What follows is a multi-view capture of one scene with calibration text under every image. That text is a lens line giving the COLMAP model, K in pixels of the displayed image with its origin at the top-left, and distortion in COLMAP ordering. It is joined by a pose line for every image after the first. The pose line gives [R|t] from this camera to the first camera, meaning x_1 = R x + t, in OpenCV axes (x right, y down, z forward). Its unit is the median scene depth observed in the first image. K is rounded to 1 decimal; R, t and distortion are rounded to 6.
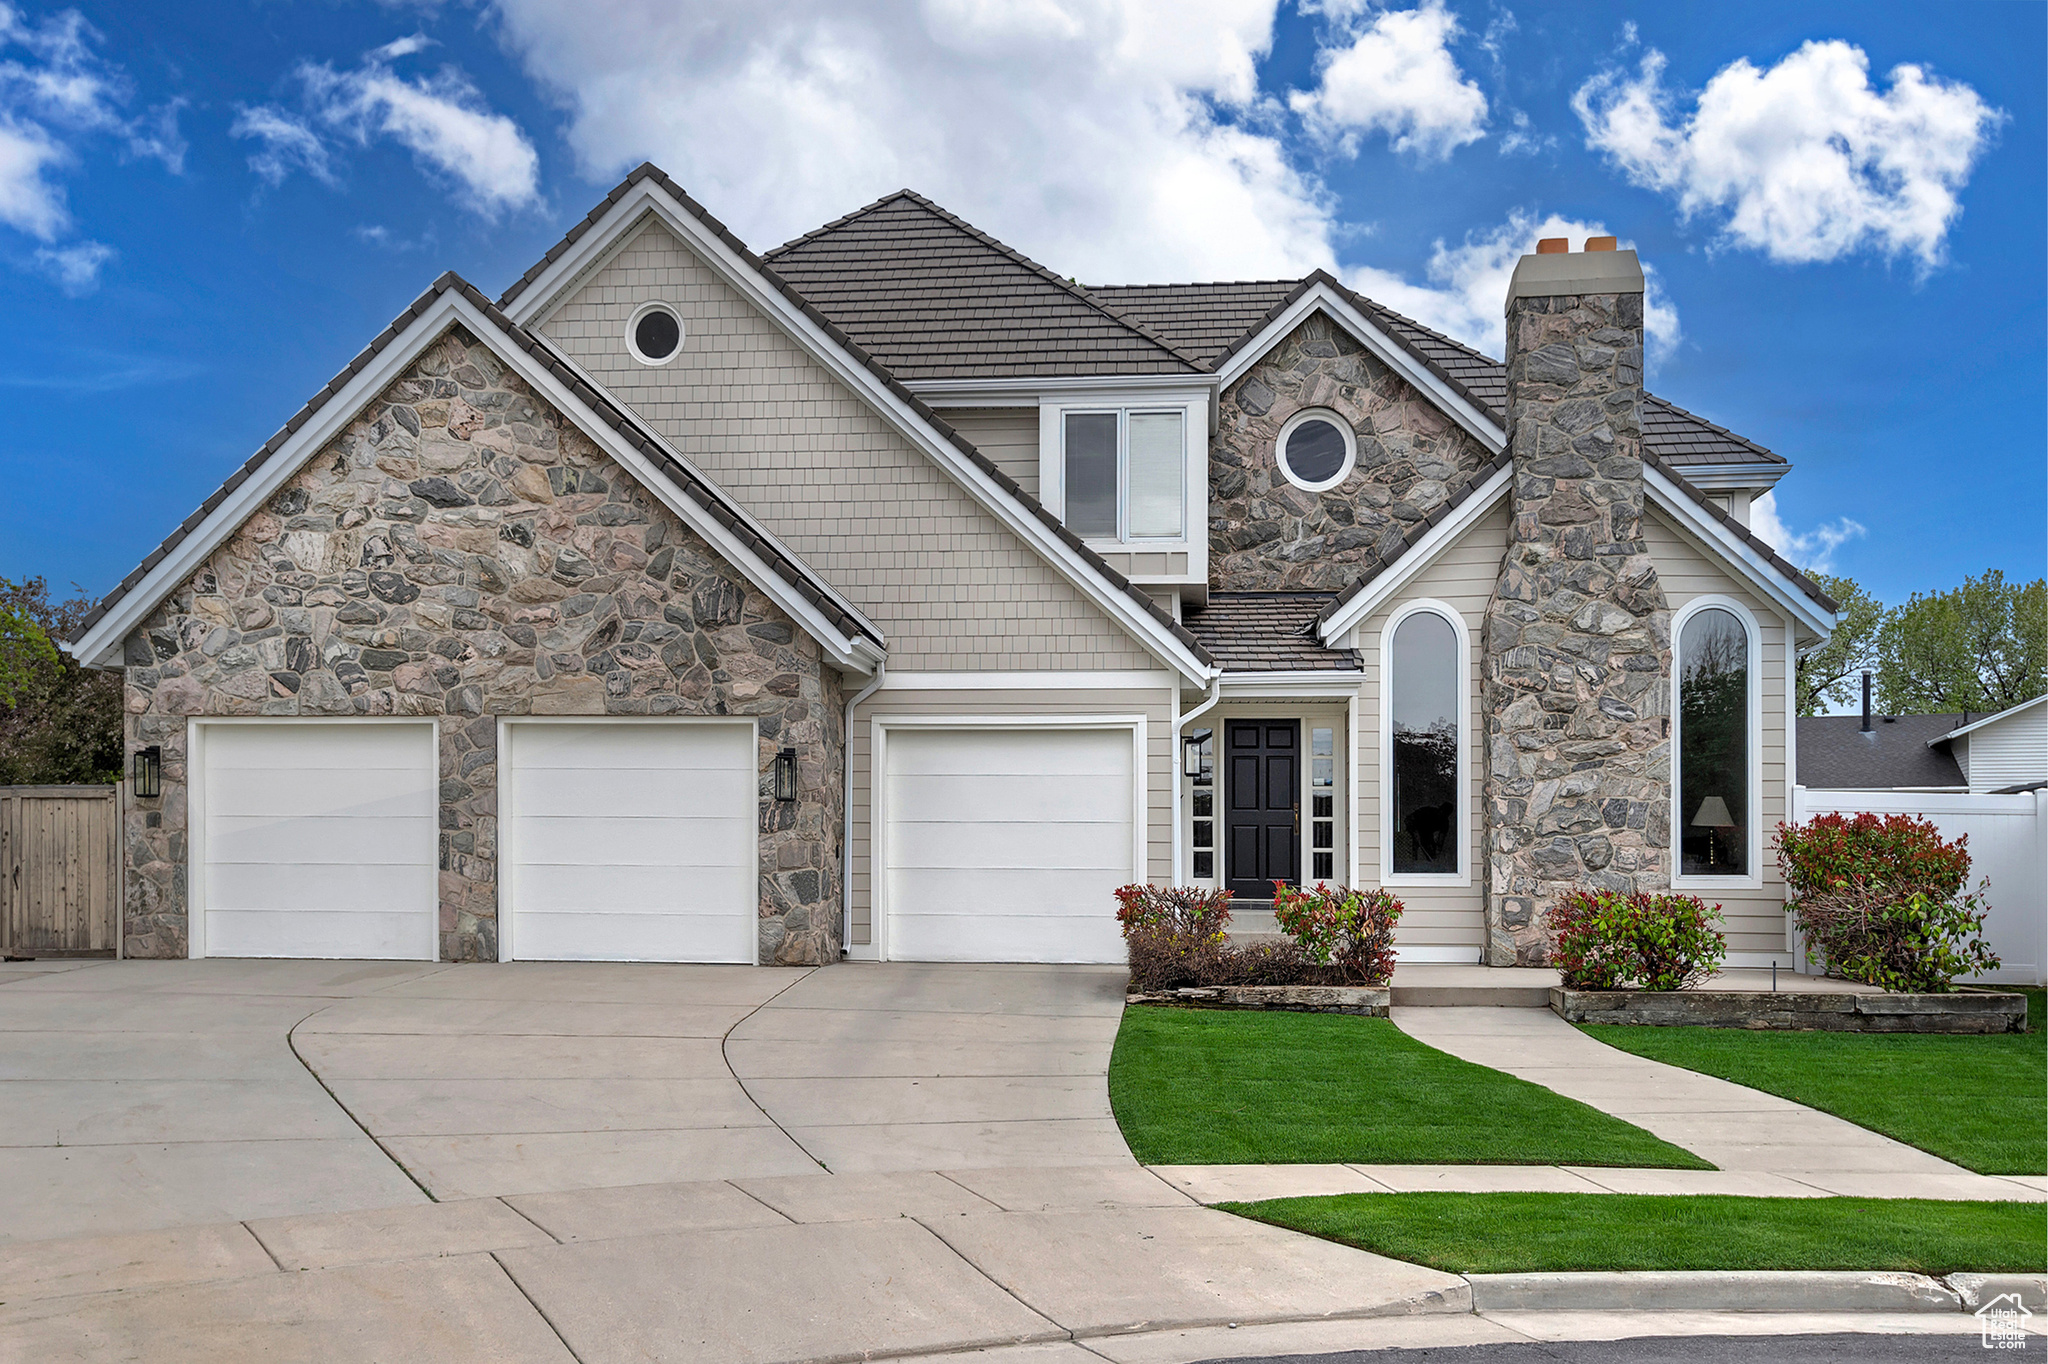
lens RADIAL K [[2549.0, 0, 1024.0], [0, 2549.0, 682.0], [0, 0, 1]] dist [-0.002223, -0.025224]
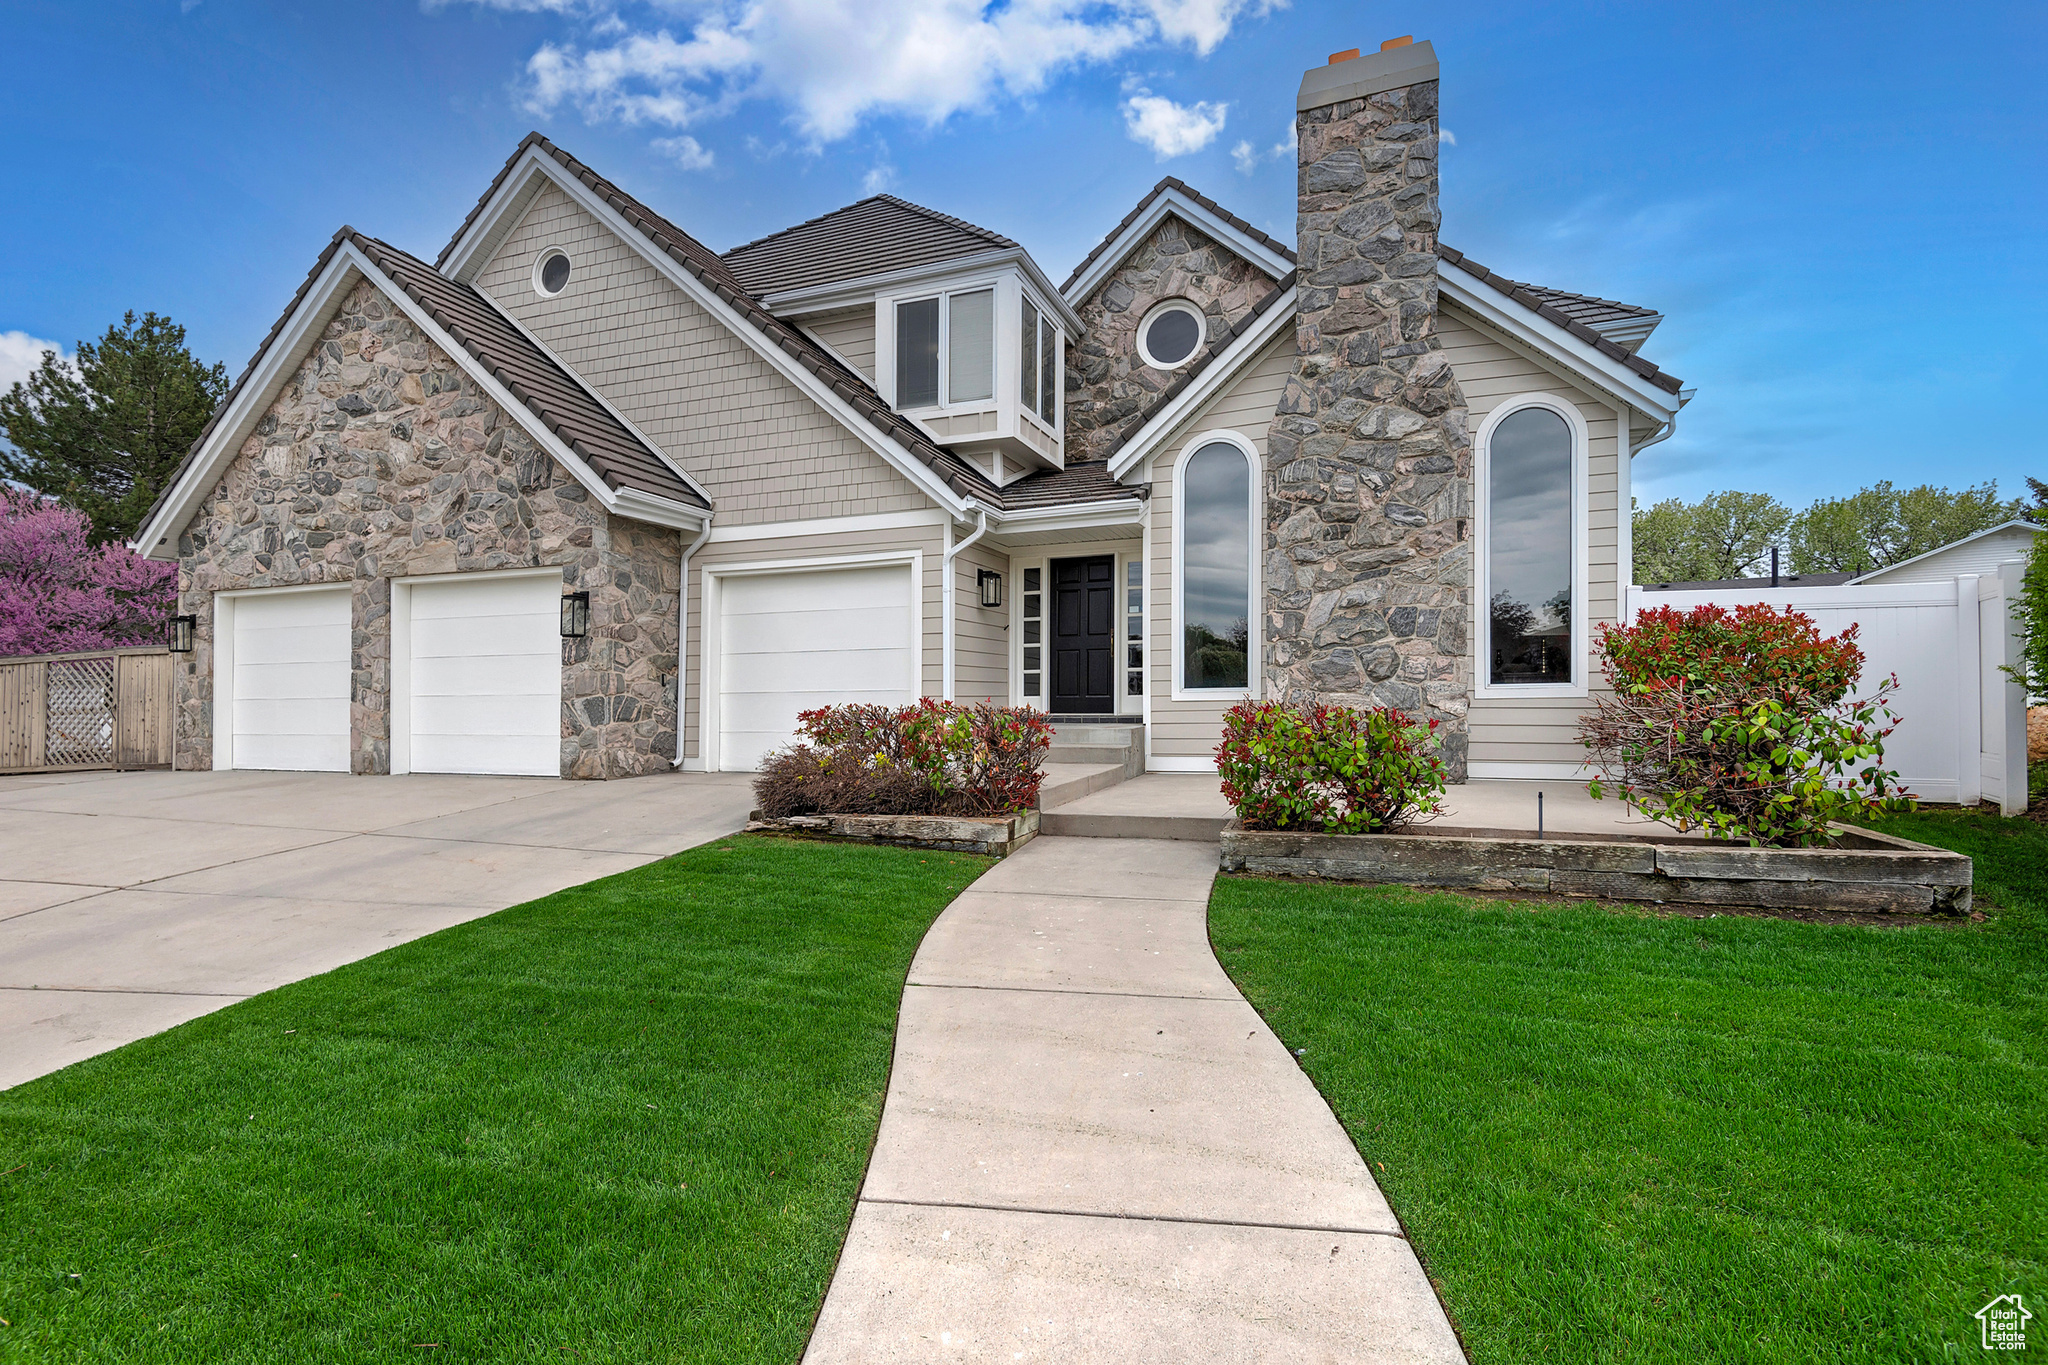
lens RADIAL K [[940.8, 0, 1027.1], [0, 940.8, 685.3], [0, 0, 1]] dist [0.029001, -0.028654]
pose [[0.932499, -0.023105, -0.360434, 0.237559], [0.045050, 0.997599, 0.052600, 0.052336], [0.358353, -0.065287, 0.931300, 0.639172]]
